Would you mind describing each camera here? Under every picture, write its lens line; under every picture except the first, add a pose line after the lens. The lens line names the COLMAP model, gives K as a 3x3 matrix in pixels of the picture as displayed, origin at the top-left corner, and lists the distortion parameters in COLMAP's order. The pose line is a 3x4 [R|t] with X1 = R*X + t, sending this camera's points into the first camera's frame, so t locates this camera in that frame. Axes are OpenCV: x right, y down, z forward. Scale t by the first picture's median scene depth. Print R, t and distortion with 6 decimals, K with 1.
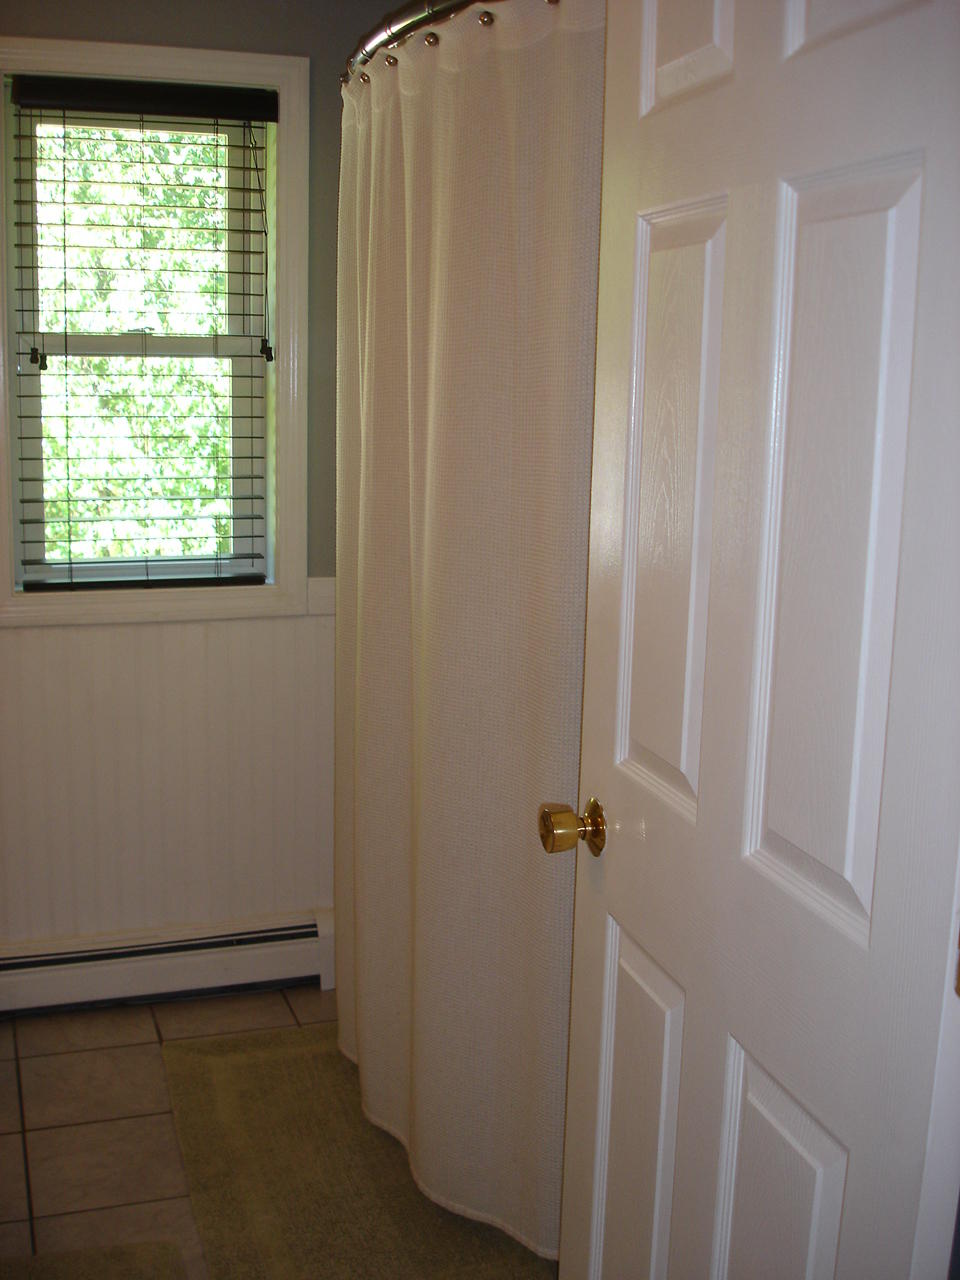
lens RADIAL K [[1442.1, 0, 480.0], [0, 1442.1, 640.0], [0, 0, 1]] dist [-0.111993, 0.019651]
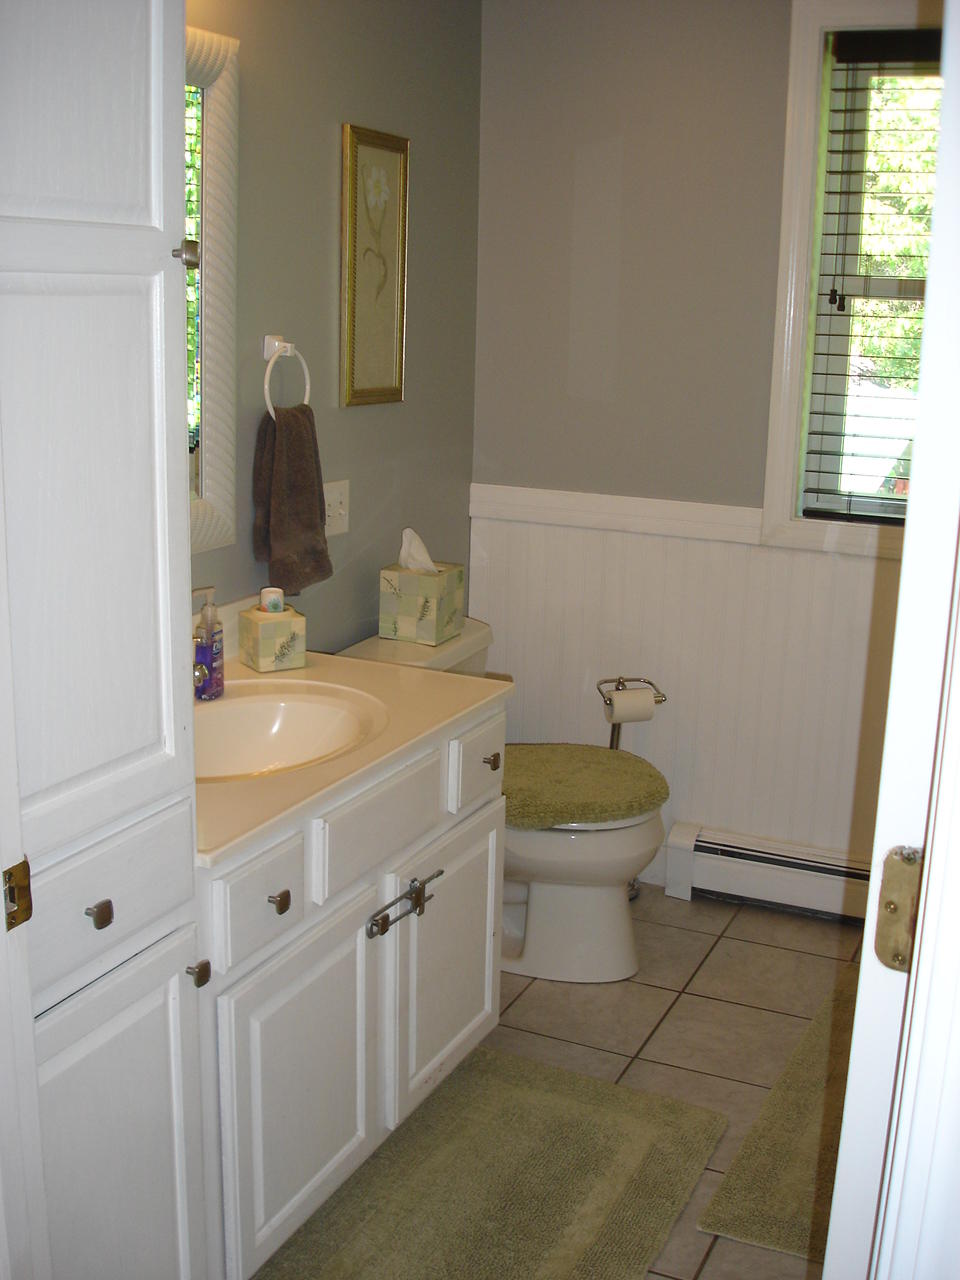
lens RADIAL K [[1442.1, 0, 480.0], [0, 1442.1, 640.0], [0, 0, 1]] dist [-0.111993, 0.019651]
pose [[0.728696, 0.162619, -0.665249, 0.242955], [-0.143943, 0.986068, 0.083371, 0.002665], [0.669539, 0.035006, 0.741952, 0.040577]]
